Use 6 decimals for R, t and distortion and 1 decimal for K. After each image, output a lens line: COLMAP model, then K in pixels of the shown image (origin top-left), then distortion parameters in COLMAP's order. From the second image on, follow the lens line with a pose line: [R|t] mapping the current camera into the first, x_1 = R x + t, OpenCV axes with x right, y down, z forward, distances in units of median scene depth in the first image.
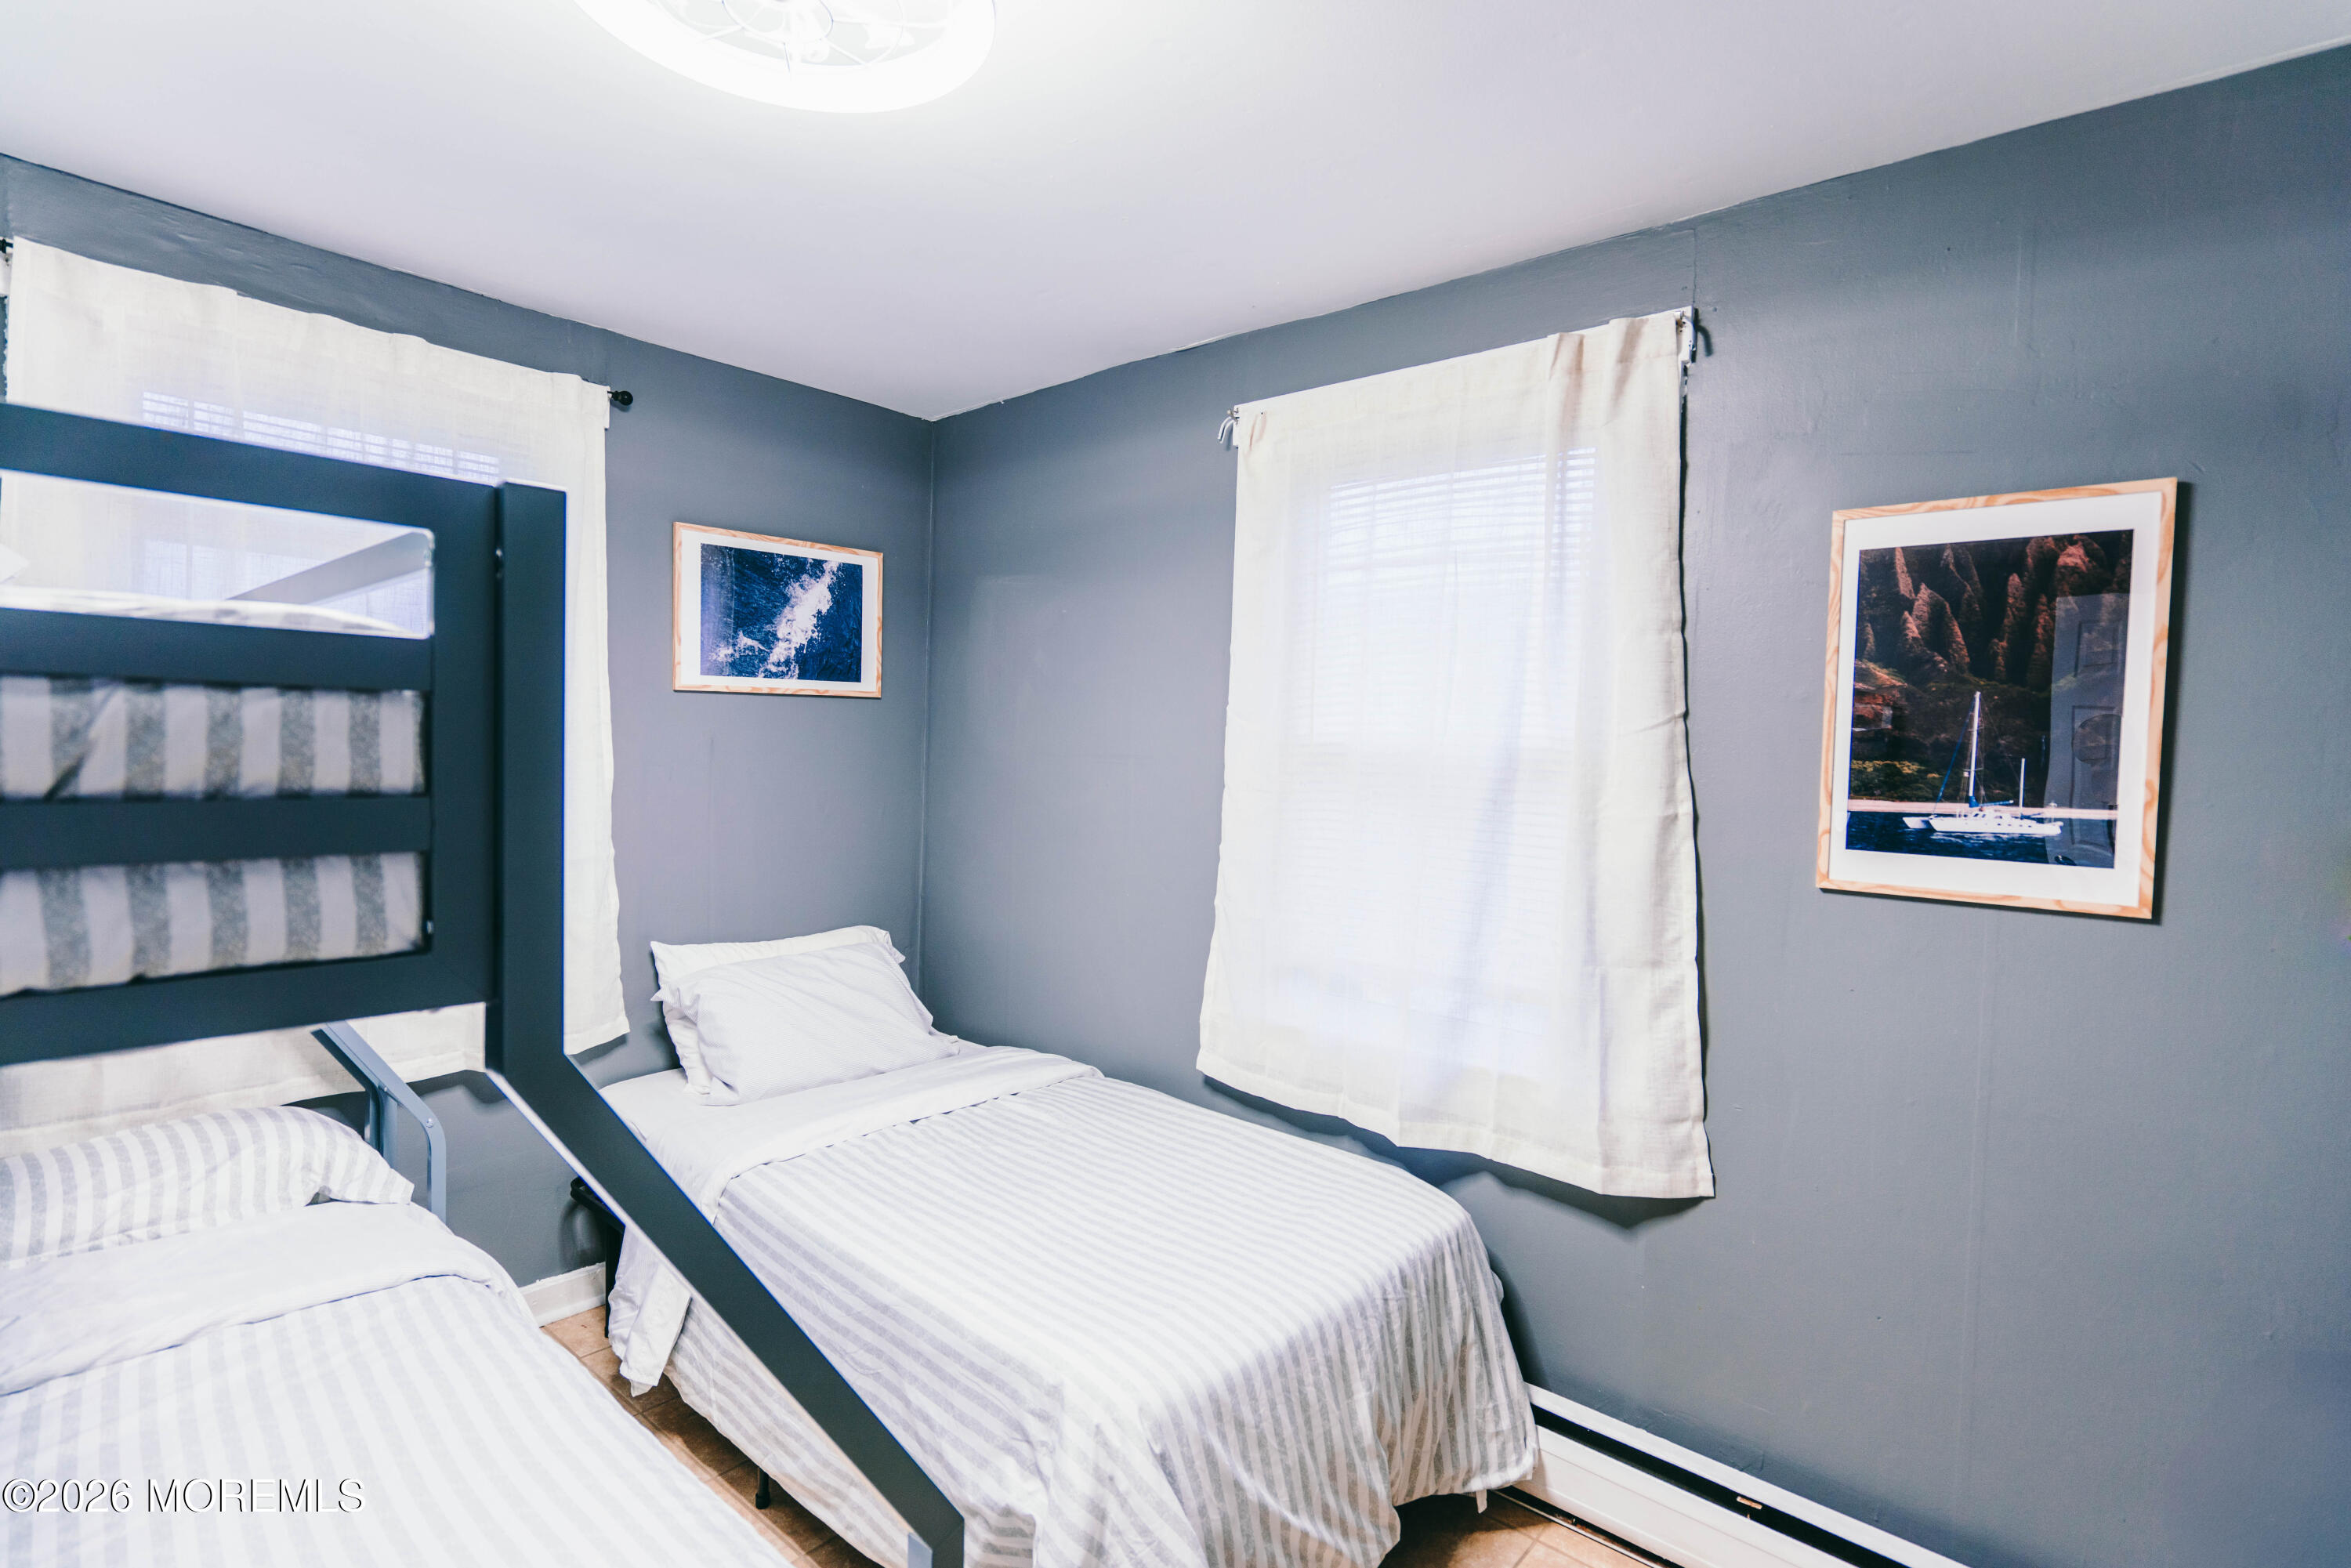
lens RADIAL K [[1137.0, 0, 1164.8], [0, 1137.0, 777.4], [0, 0, 1]] dist [-0.009241, 0.008086]
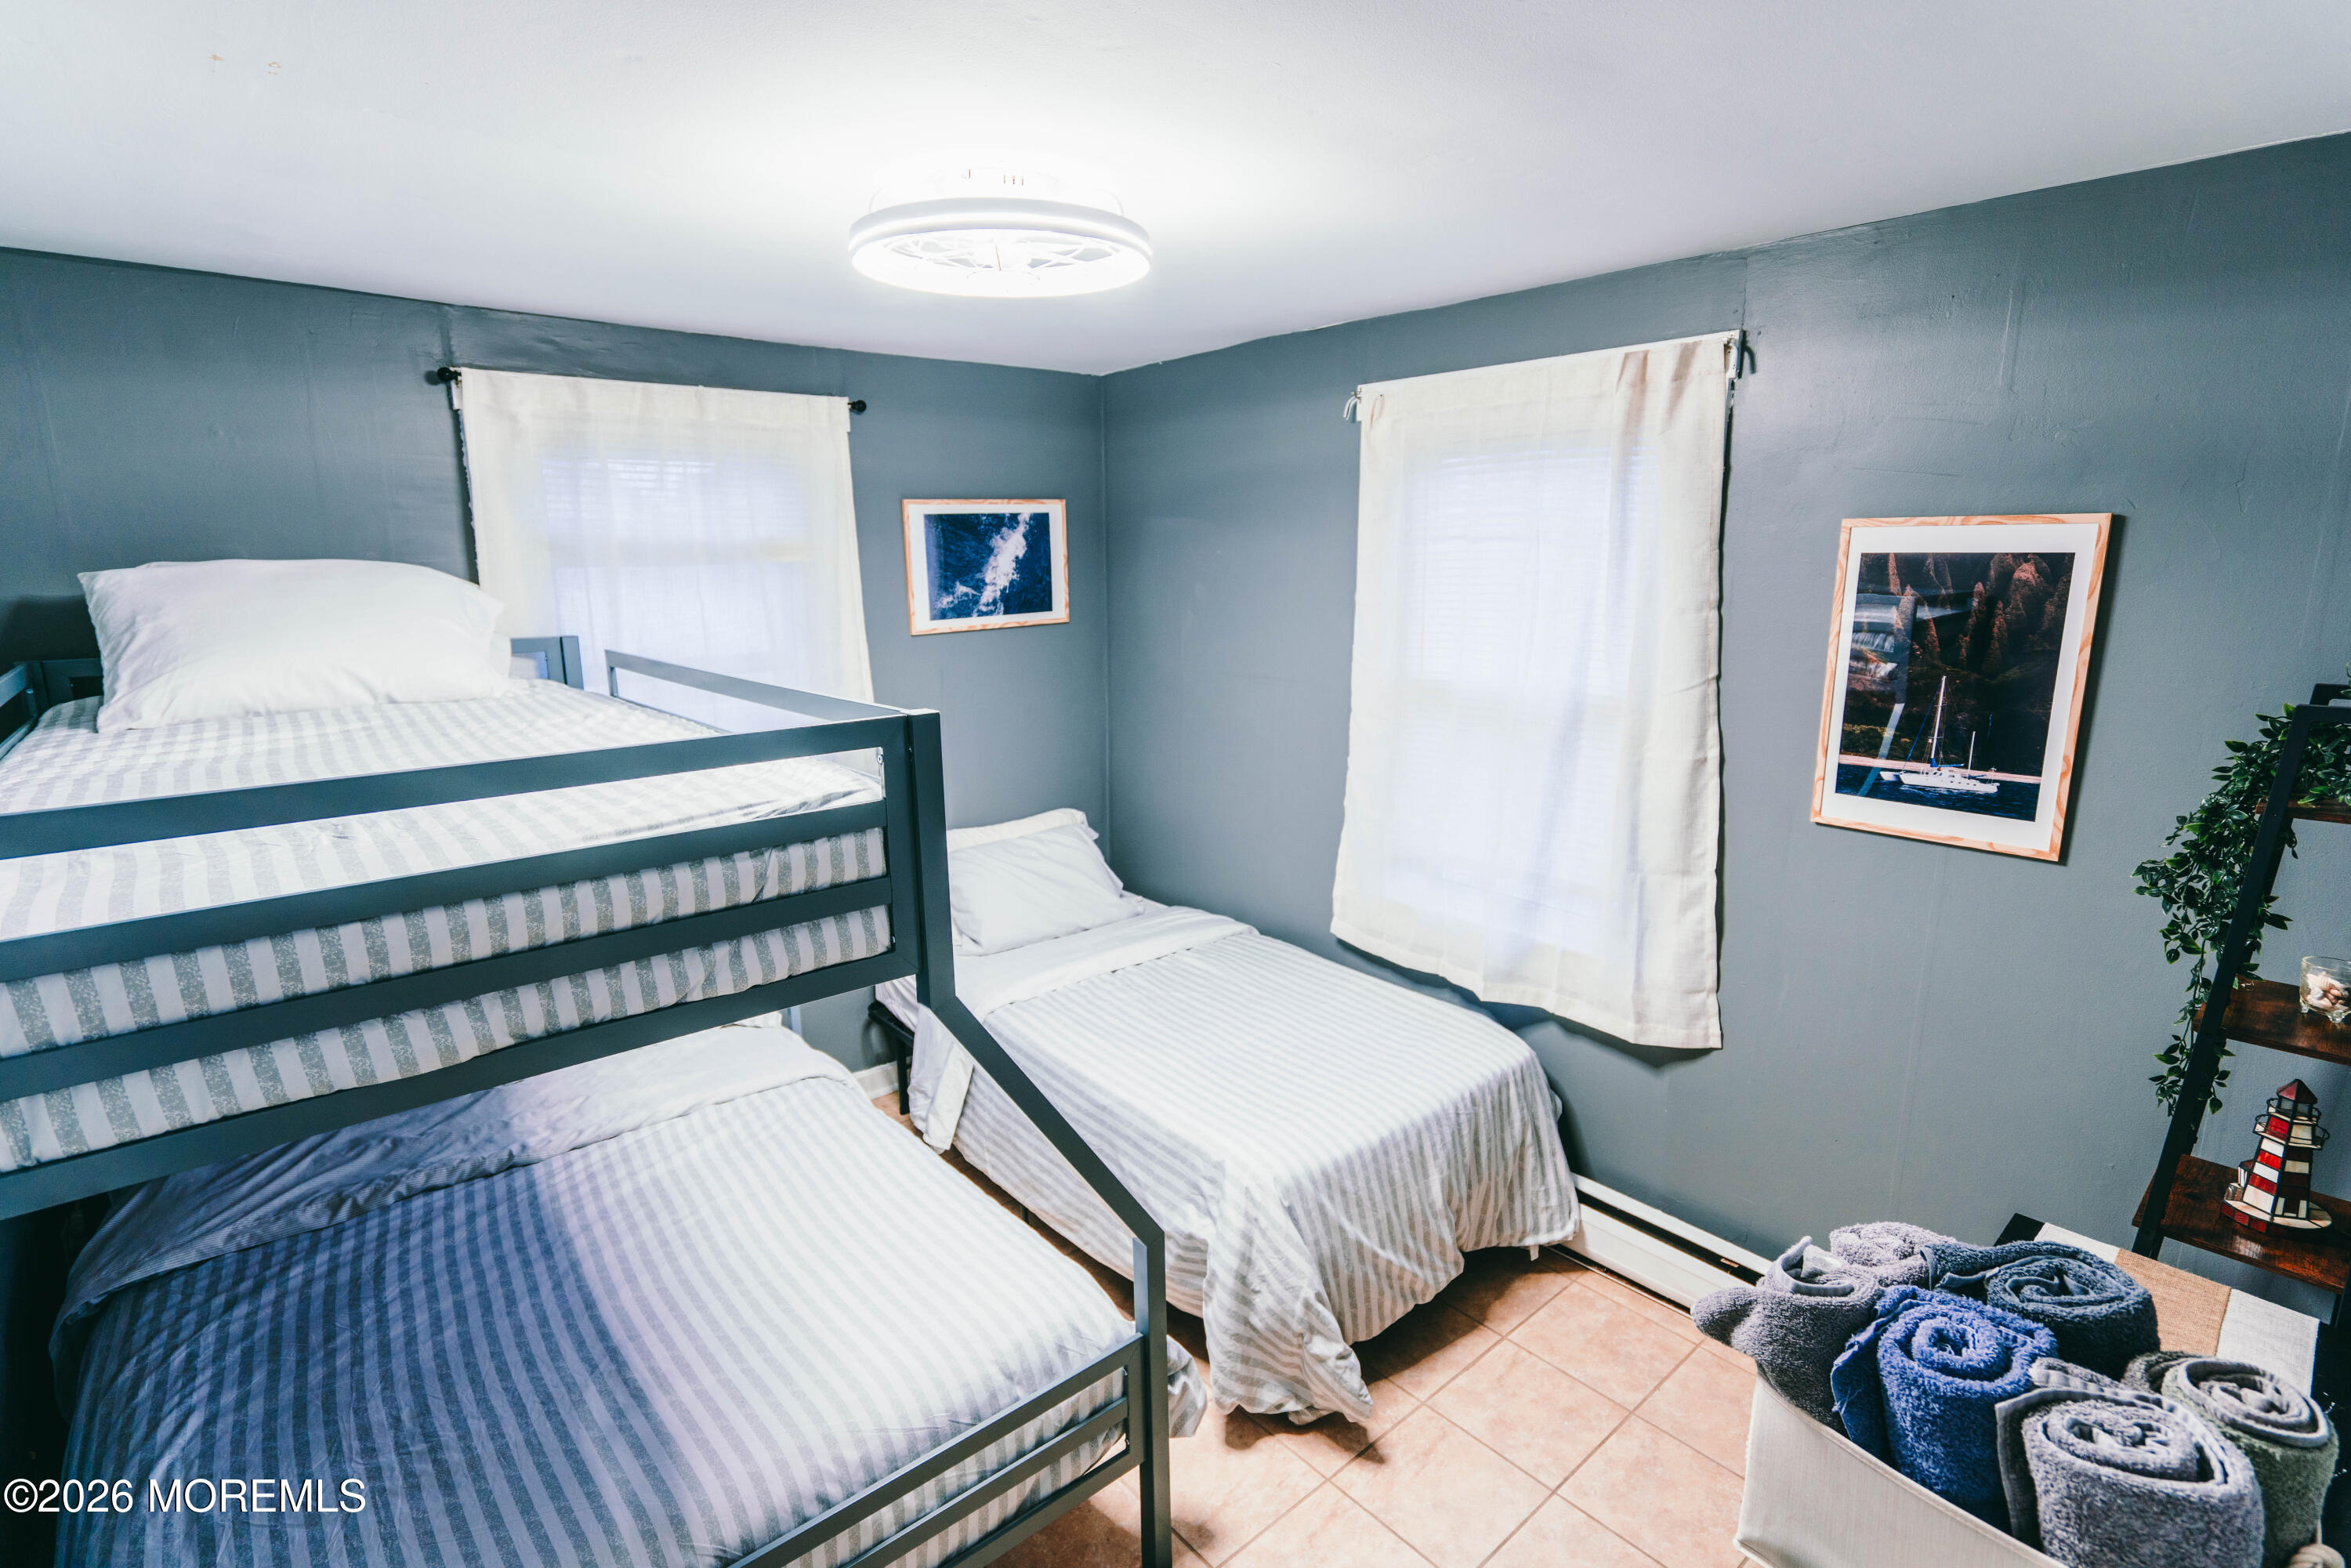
lens RADIAL K [[1134.7, 0, 1166.8], [0, 1134.7, 782.3], [0, 0, 1]] dist [-0.001352, 0.002095]
pose [[0.988955, -0.007386, -0.148030, 0.046410], [0.032614, 0.985122, 0.168733, -0.164233], [0.144581, -0.171697, 0.974483, -0.296219]]
